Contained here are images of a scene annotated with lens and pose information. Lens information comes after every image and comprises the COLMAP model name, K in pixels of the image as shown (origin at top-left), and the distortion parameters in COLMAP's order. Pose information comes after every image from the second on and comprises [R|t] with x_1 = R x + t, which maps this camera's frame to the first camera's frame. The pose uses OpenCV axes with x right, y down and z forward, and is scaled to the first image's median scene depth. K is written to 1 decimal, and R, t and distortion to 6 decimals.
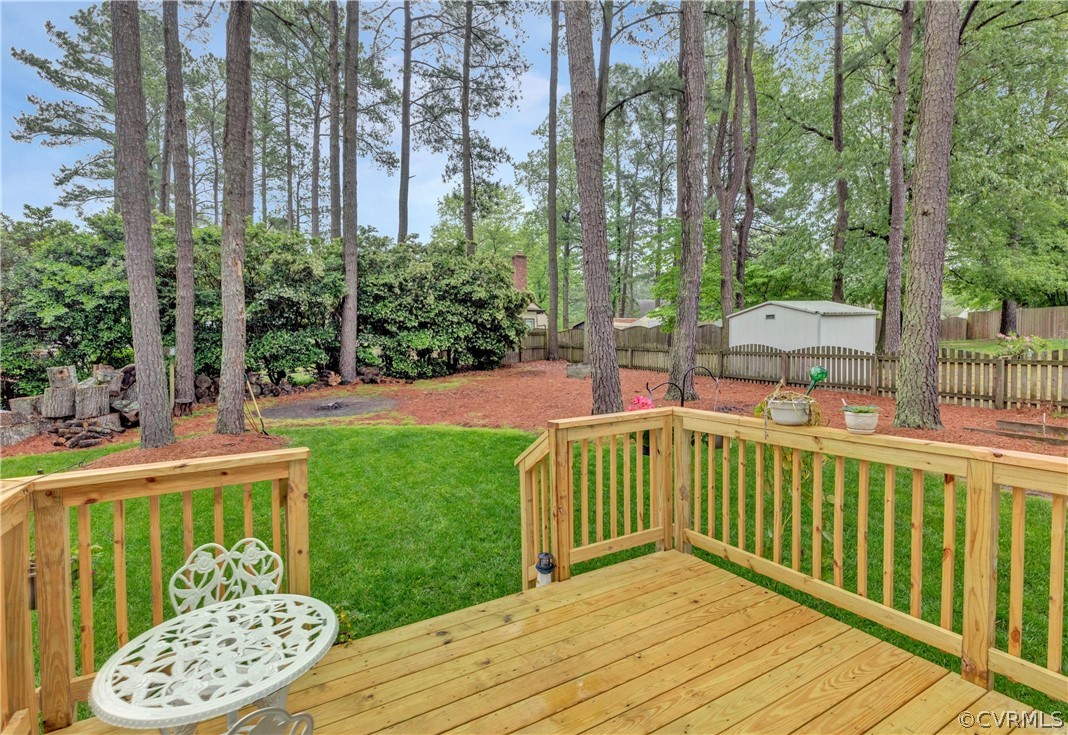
lens RADIAL K [[507.3, 0, 525.6], [0, 507.3, 368.2], [0, 0, 1]] dist [0.001320, 0.000392]
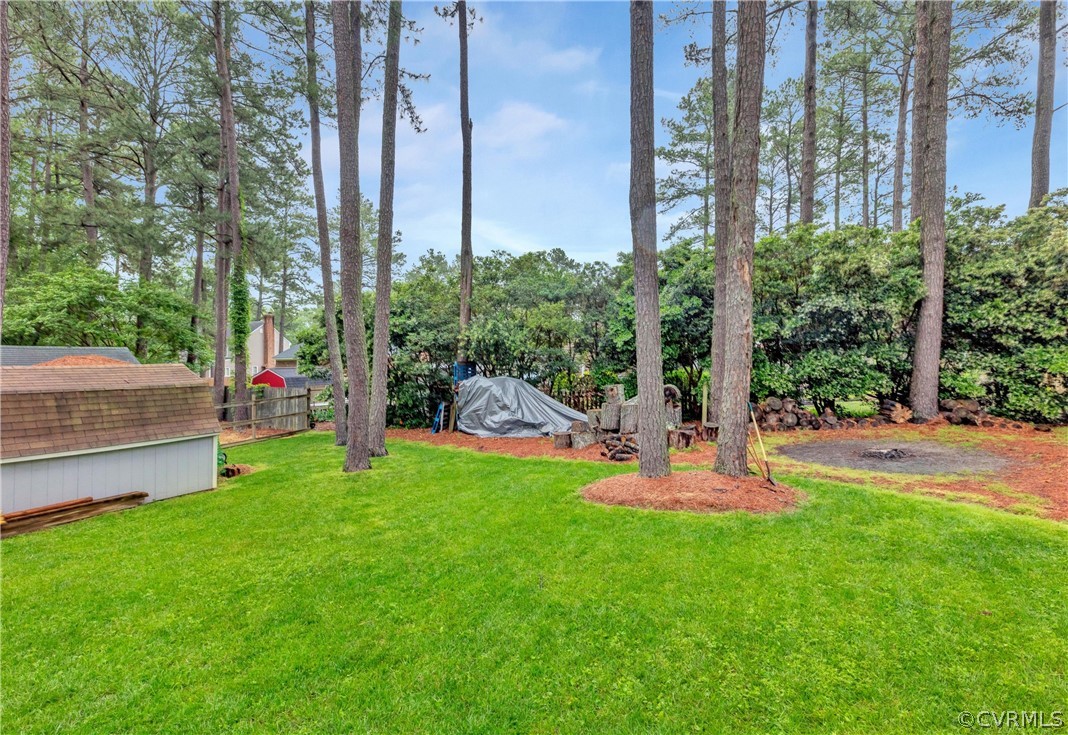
lens RADIAL K [[507.3, 0, 530.3], [0, 507.3, 369.5], [0, 0, 1]] dist [0.001320, 0.000392]
pose [[0.515791, 0.008299, -0.856674, -0.027120], [-0.043385, 0.998923, -0.016445, -0.007333], [0.855615, 0.045649, 0.515595, 0.168583]]
